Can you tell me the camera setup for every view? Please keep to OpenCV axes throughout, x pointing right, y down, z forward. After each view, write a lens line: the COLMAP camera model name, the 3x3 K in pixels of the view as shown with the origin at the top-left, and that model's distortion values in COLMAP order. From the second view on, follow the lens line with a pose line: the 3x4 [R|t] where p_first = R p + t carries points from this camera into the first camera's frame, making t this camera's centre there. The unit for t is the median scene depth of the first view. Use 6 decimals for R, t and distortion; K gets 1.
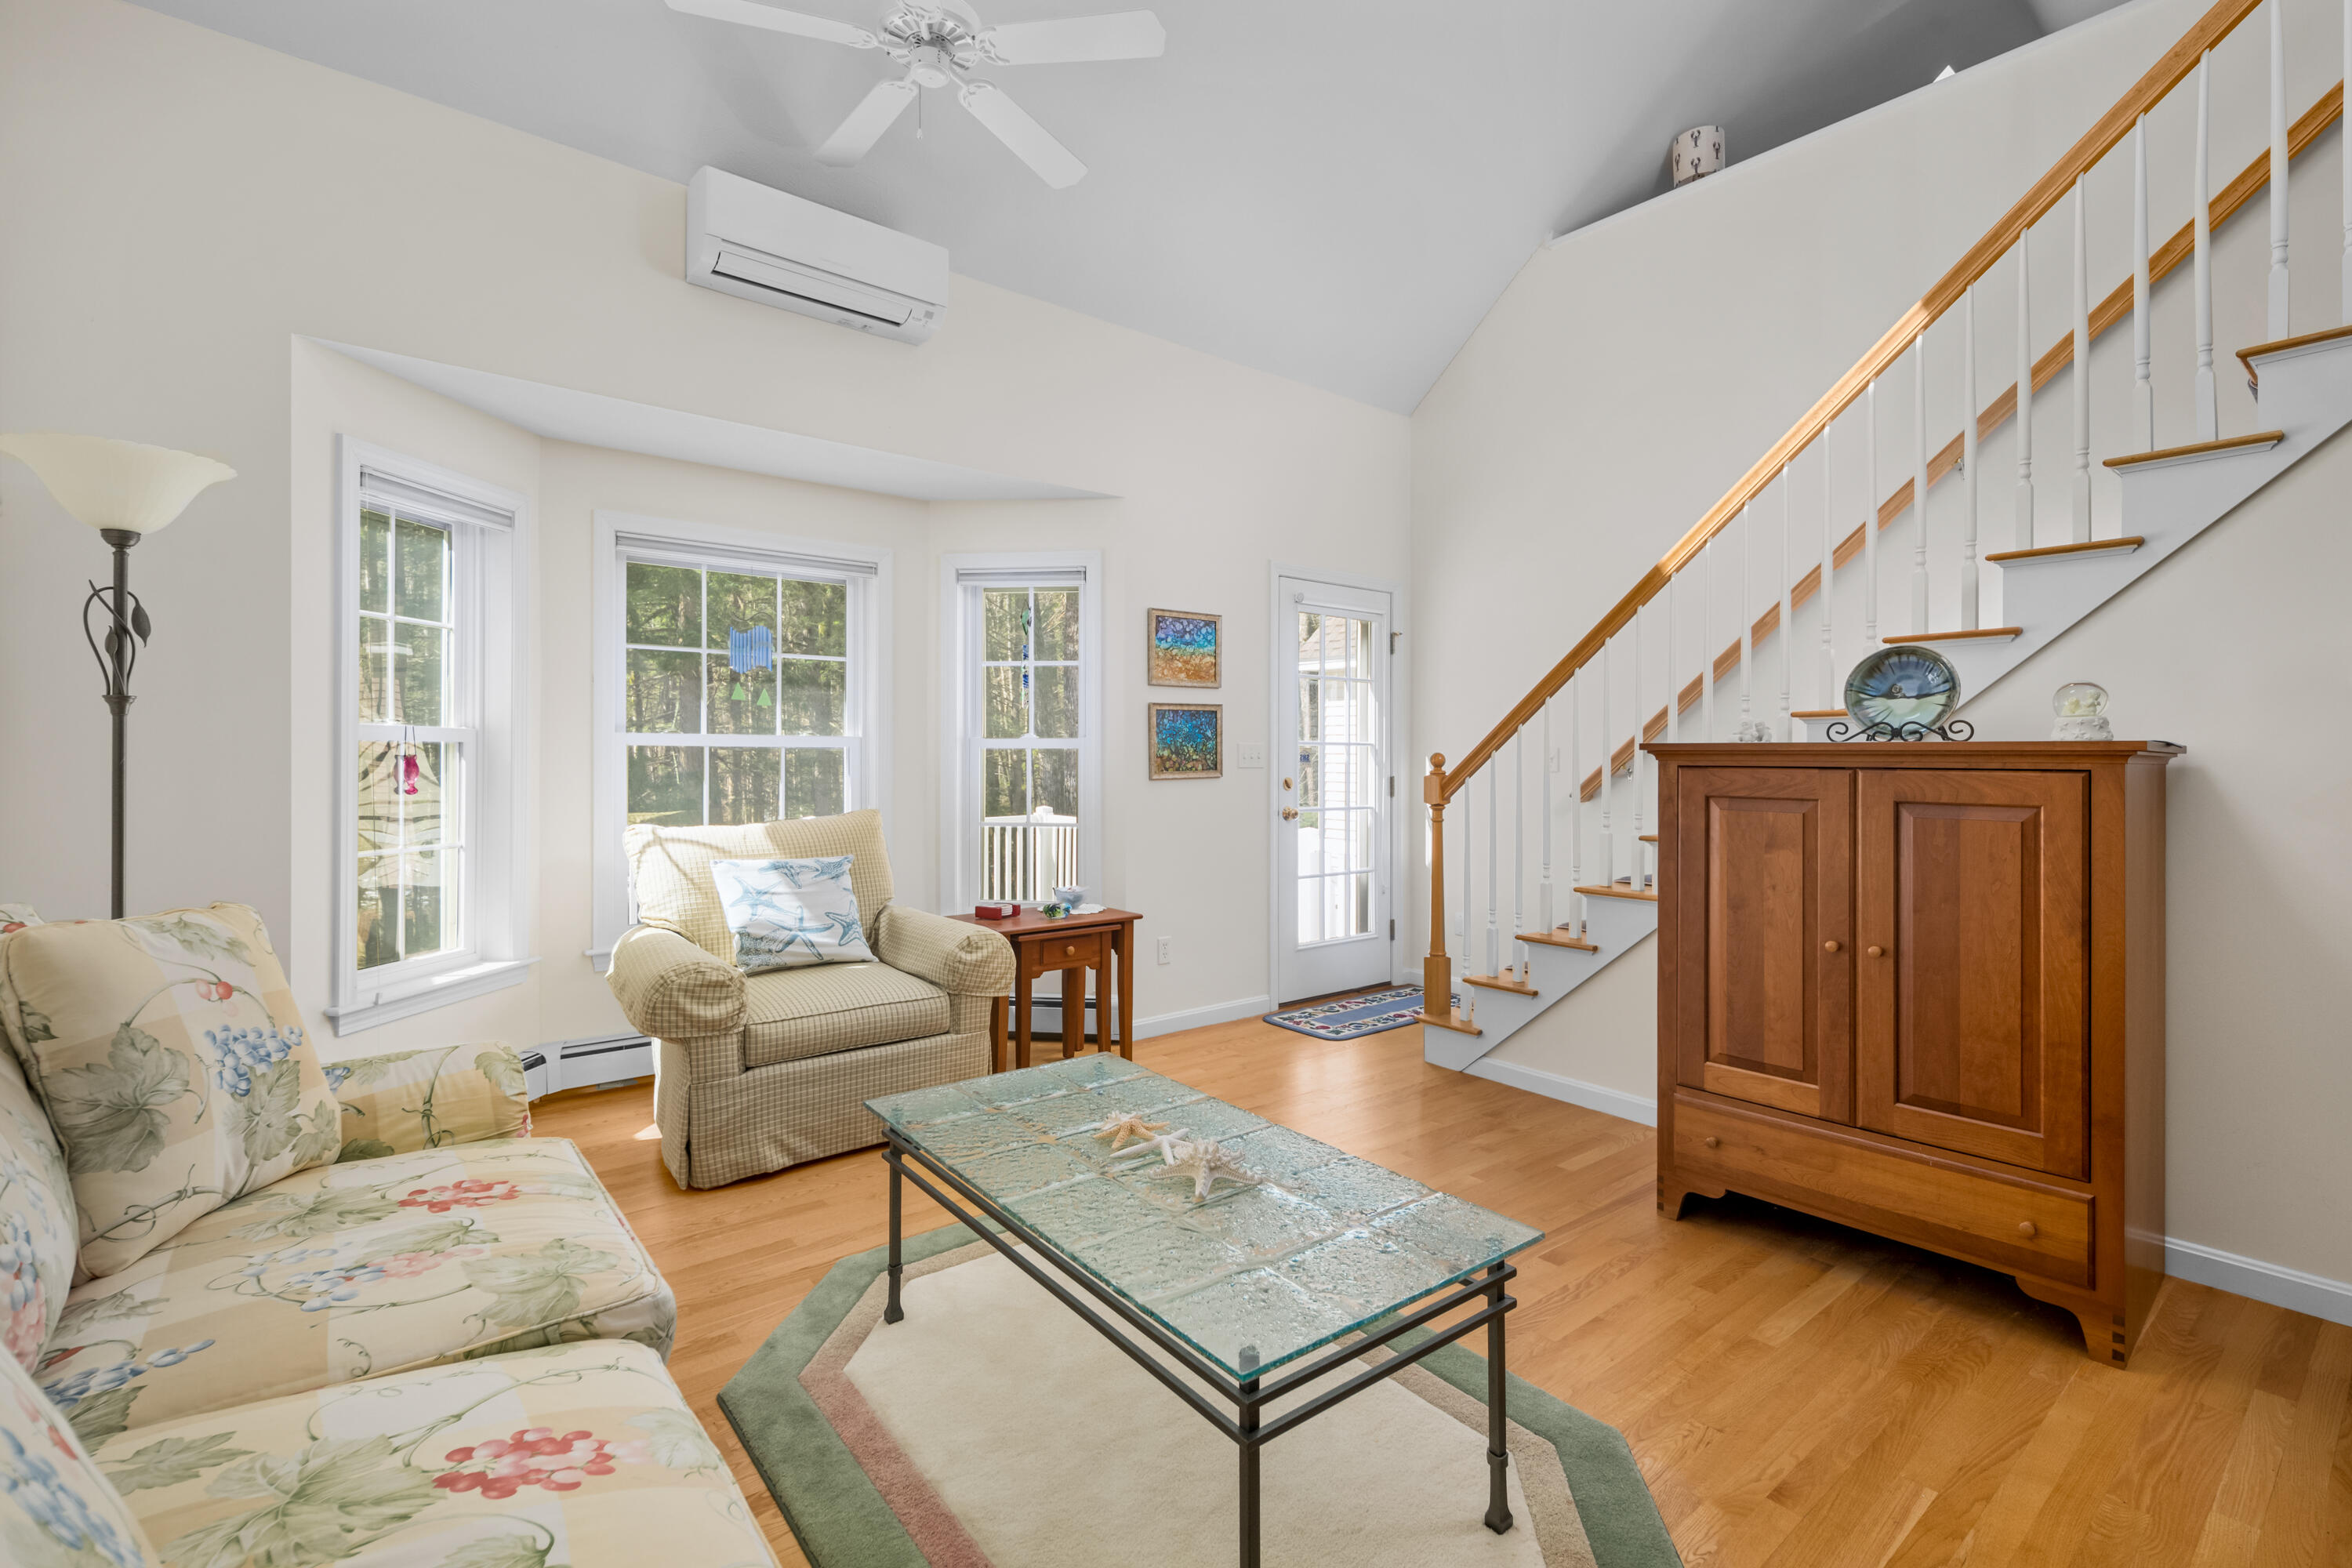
lens RADIAL K [[1026.5, 0, 1169.8], [0, 1026.5, 756.4], [0, 0, 1]] dist [-0.001485, -0.000157]
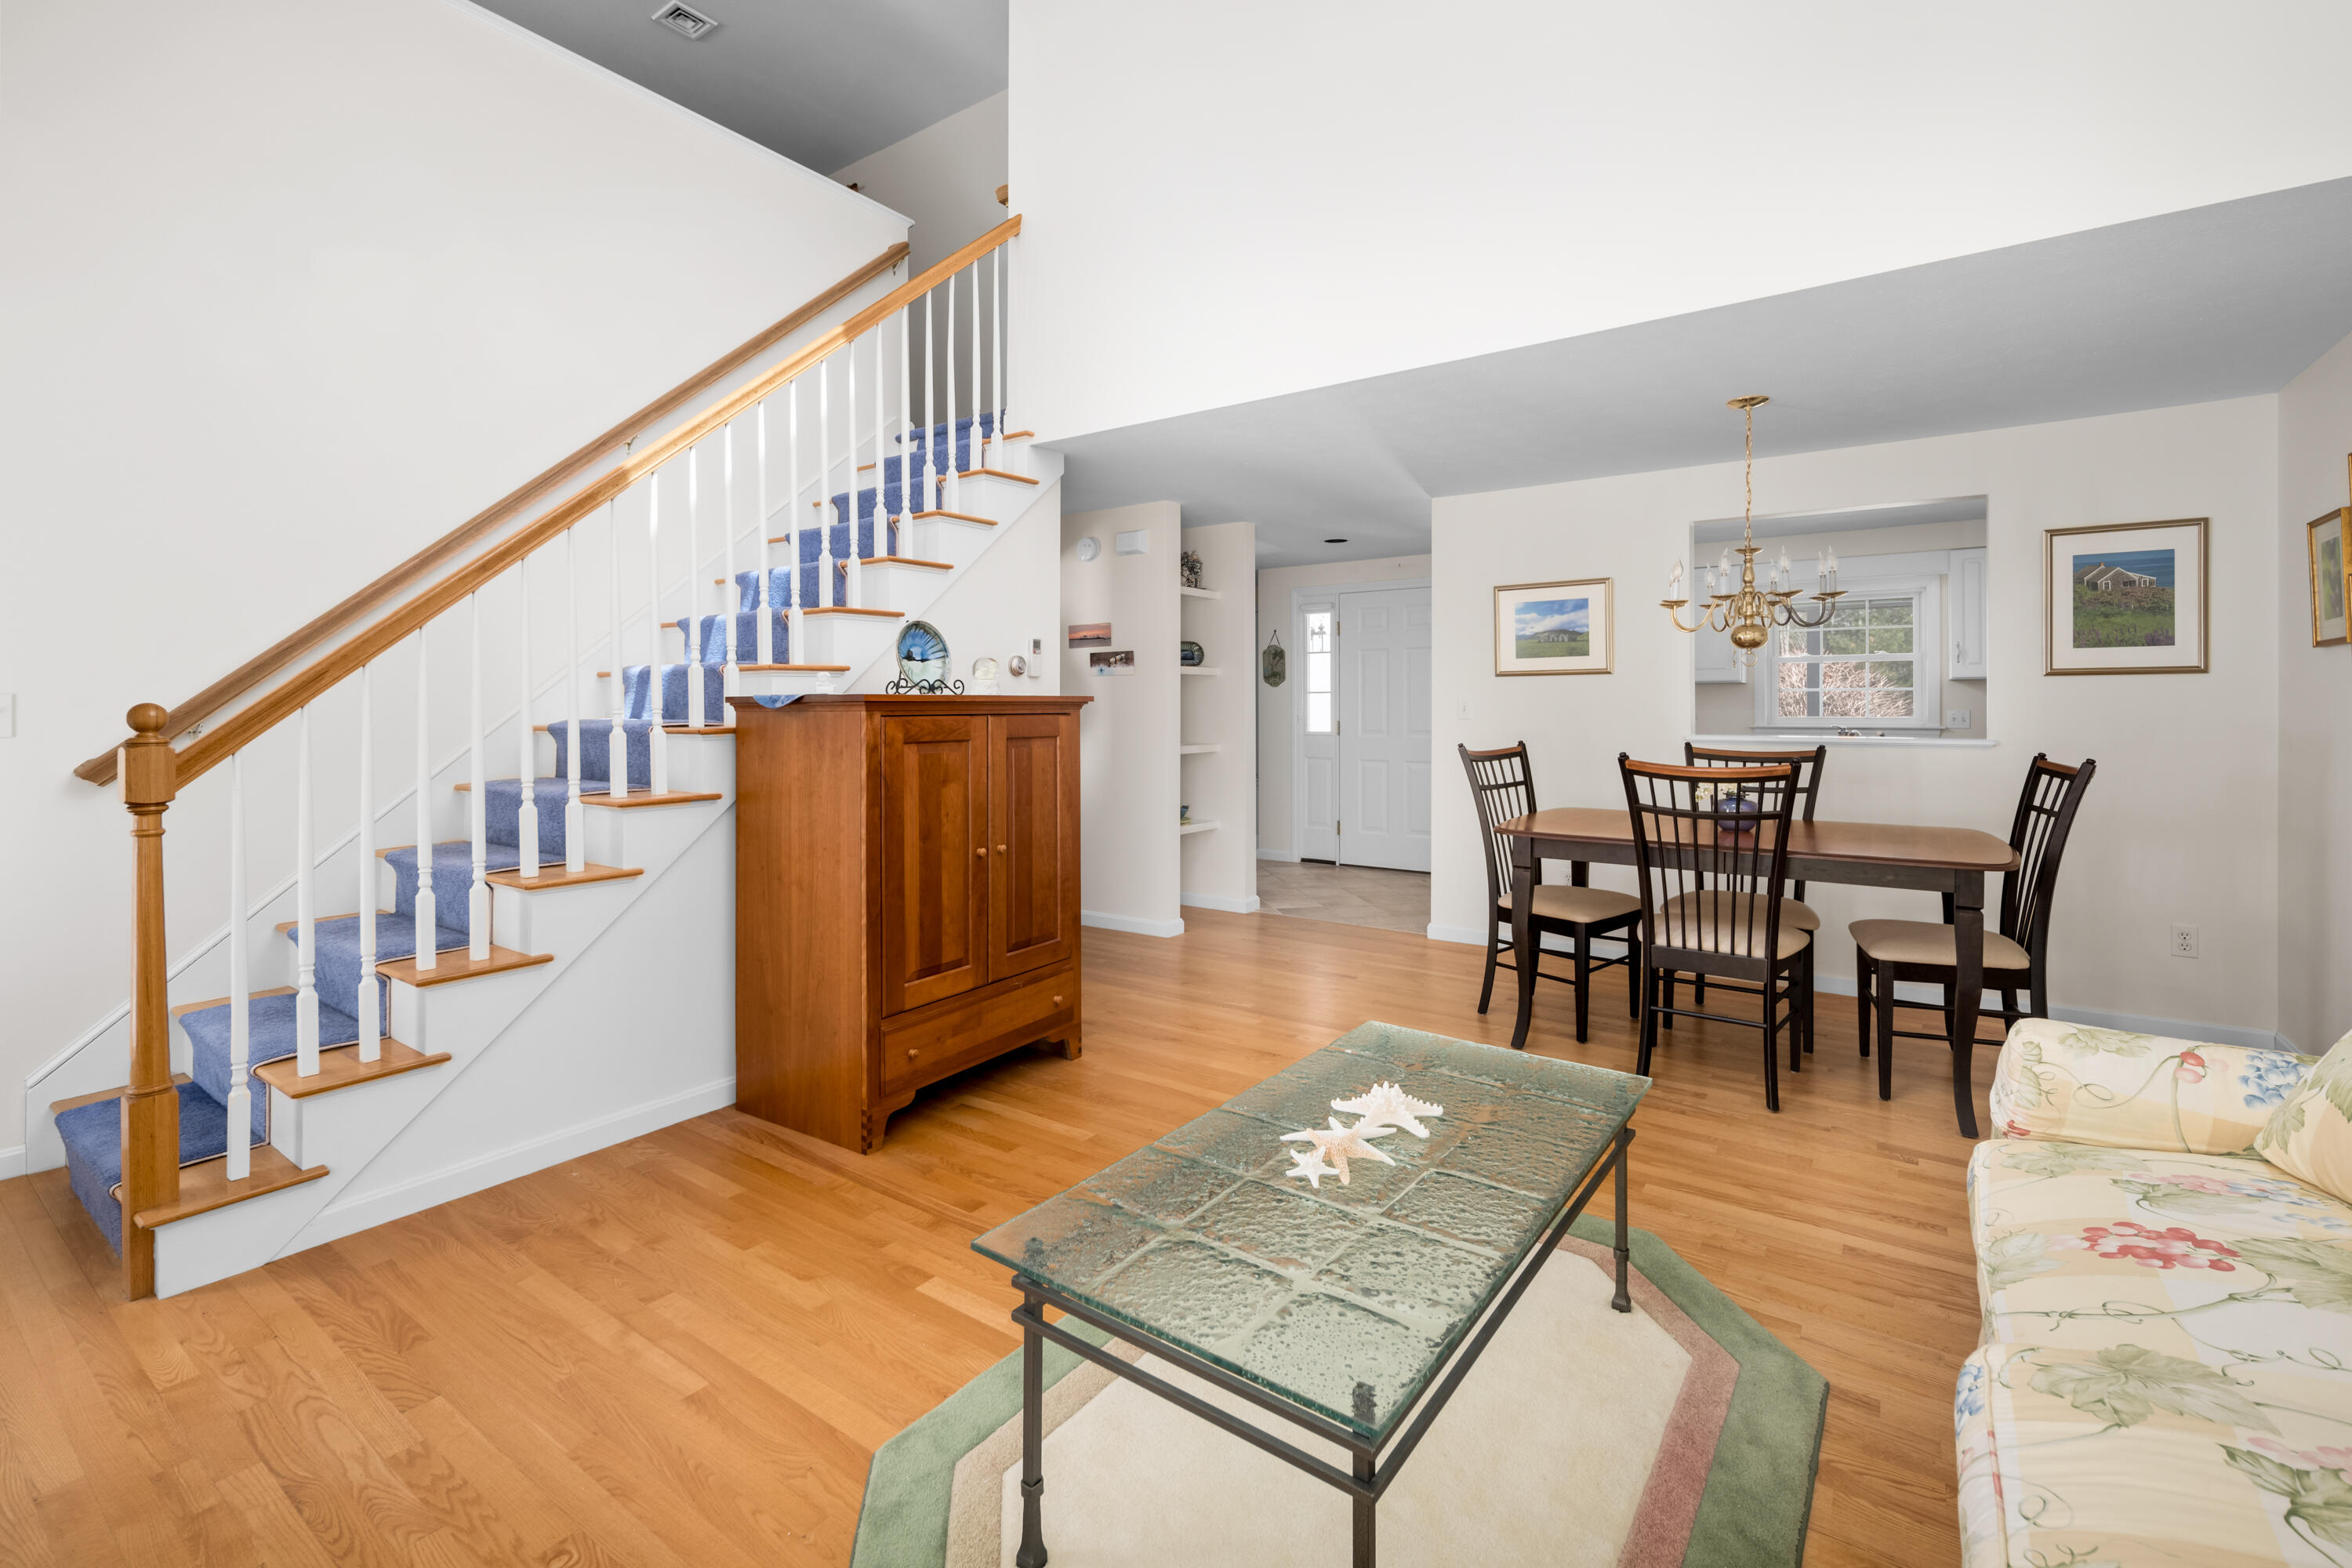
lens RADIAL K [[1034.7, 0, 1168.8], [0, 1034.7, 698.9], [0, 0, 1]] dist [0.000417, -0.000439]
pose [[-0.267984, -0.000916, 0.963423, -0.550467], [0.001130, 0.999999, 0.001265, -0.008457], [-0.963423, 0.001428, -0.267983, 0.907062]]
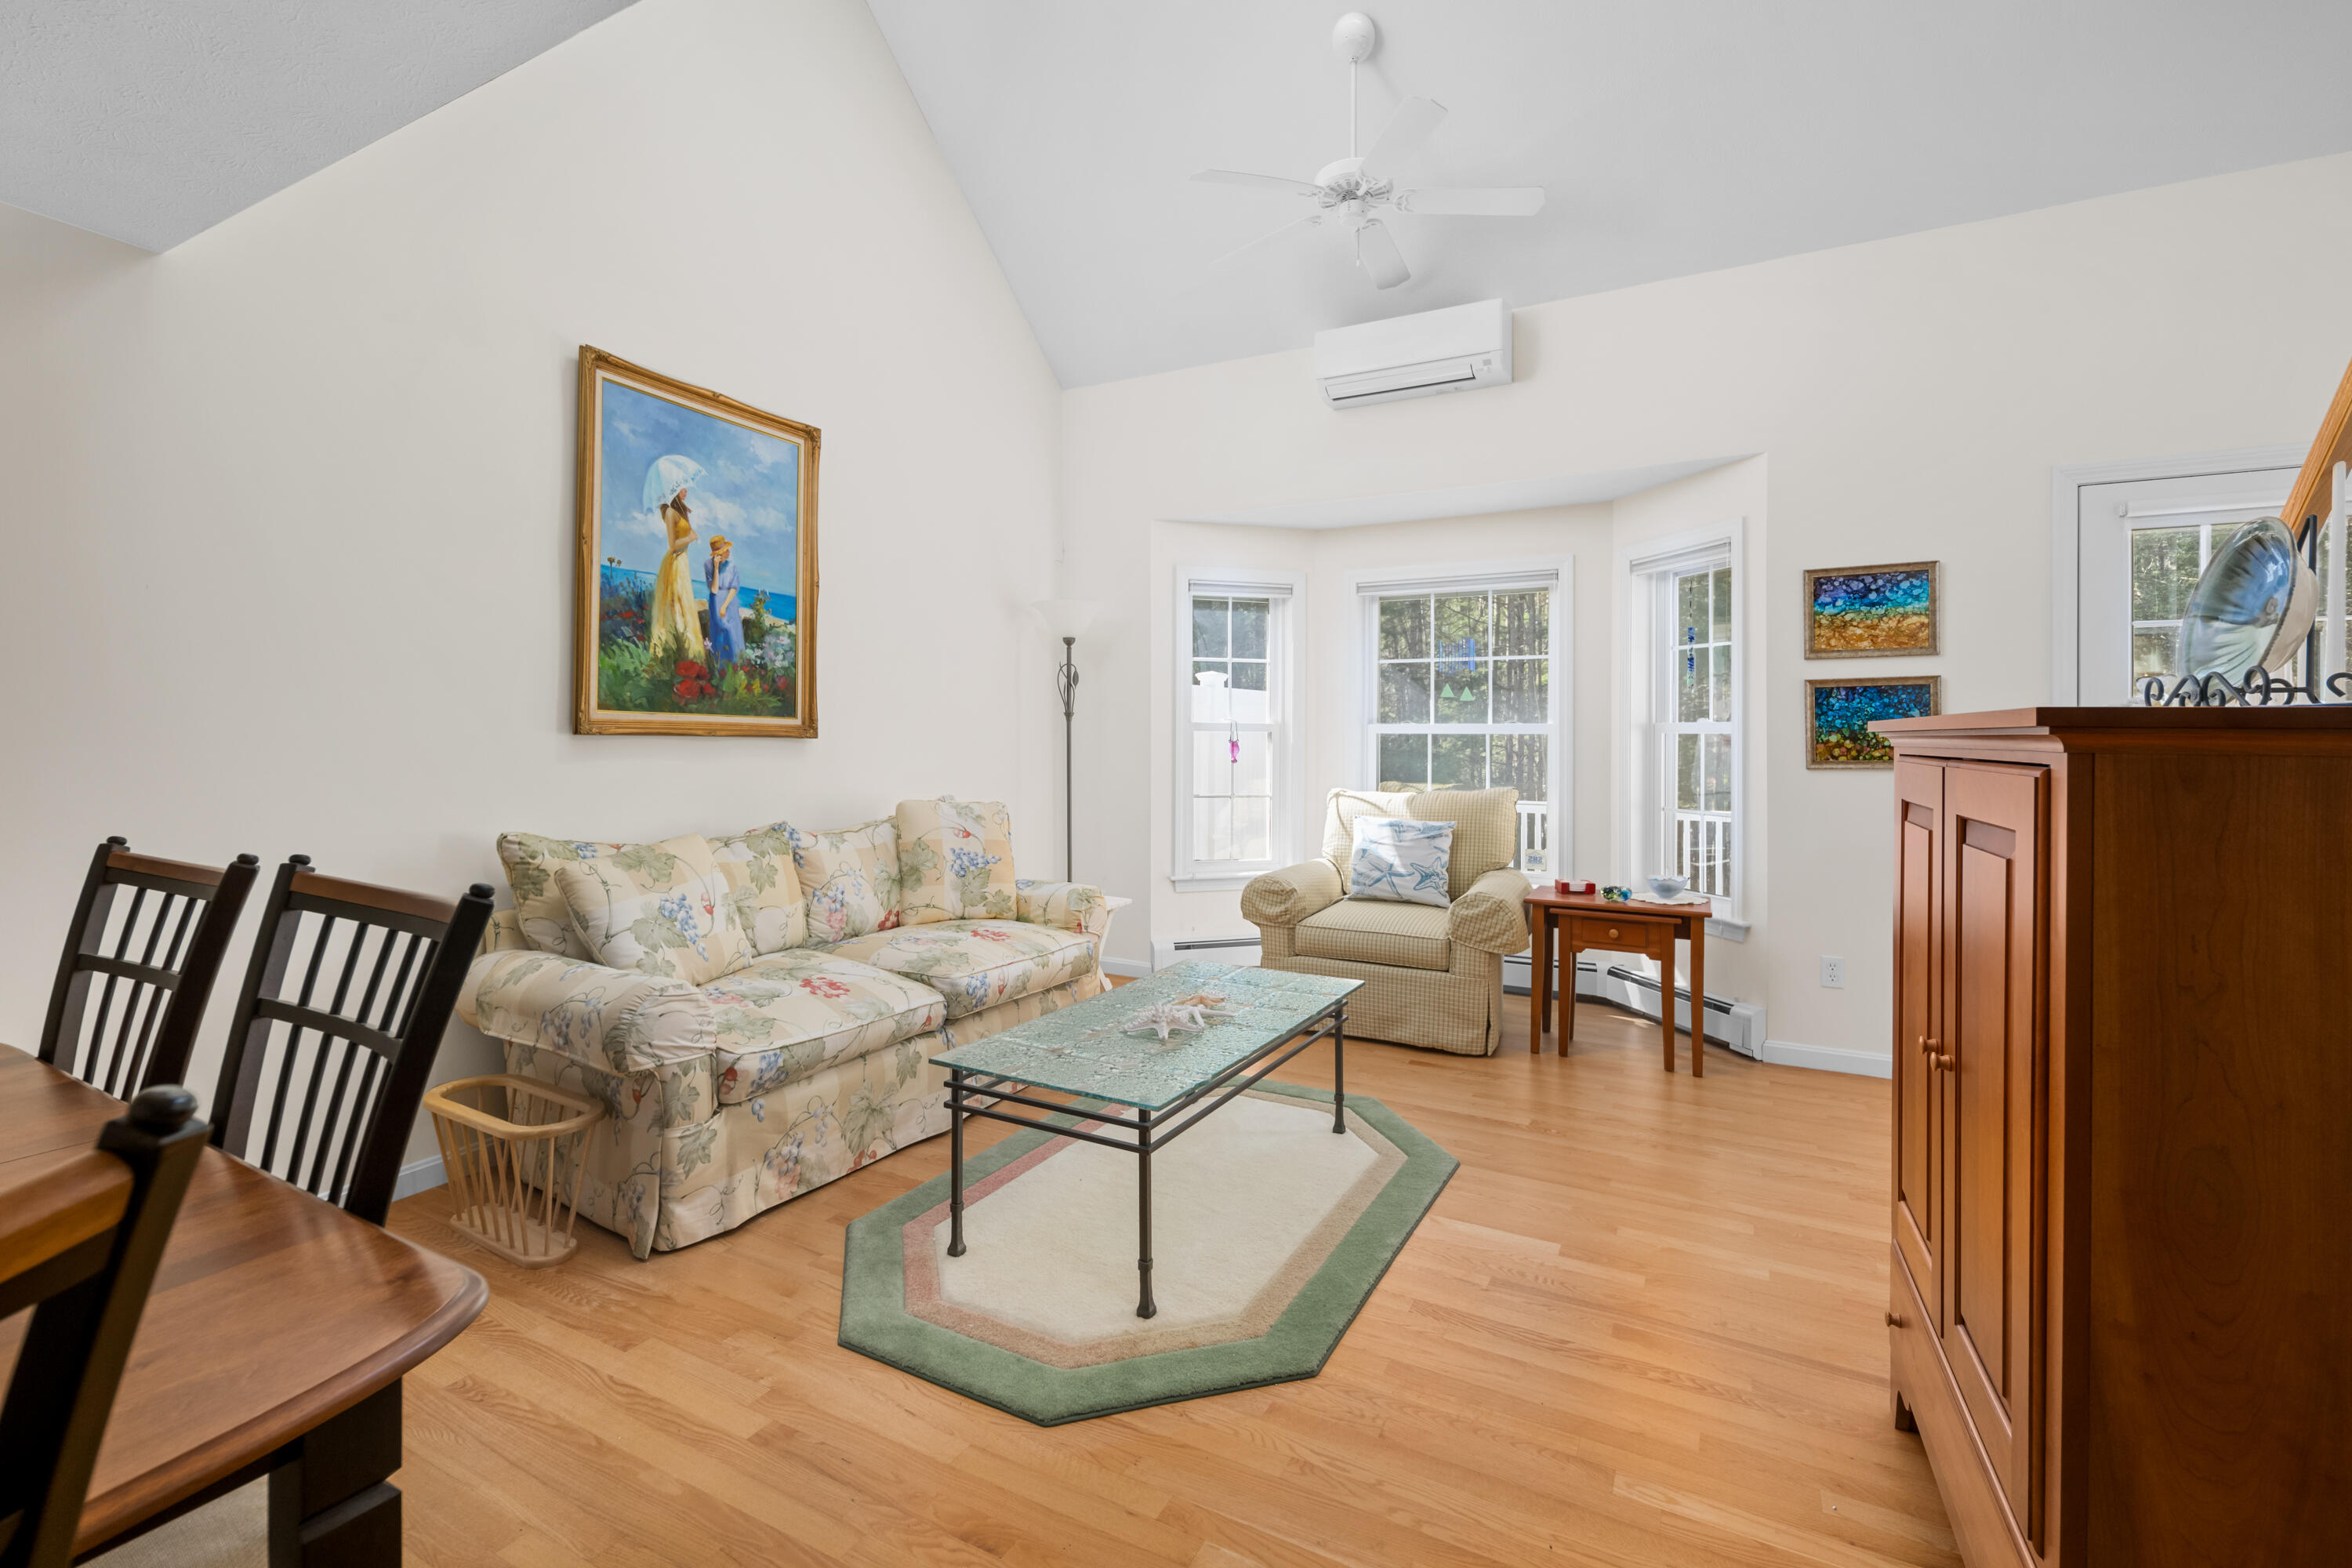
lens RADIAL K [[990.4, 0, 1174.8], [0, 990.4, 740.7], [0, 0, 1]] dist [0.000750, -0.000017]
pose [[0.409802, 0.000284, -0.912174, 0.812751], [-0.003855, 0.999992, -0.001420, 0.003421], [0.912166, 0.004098, 0.409800, 0.272317]]
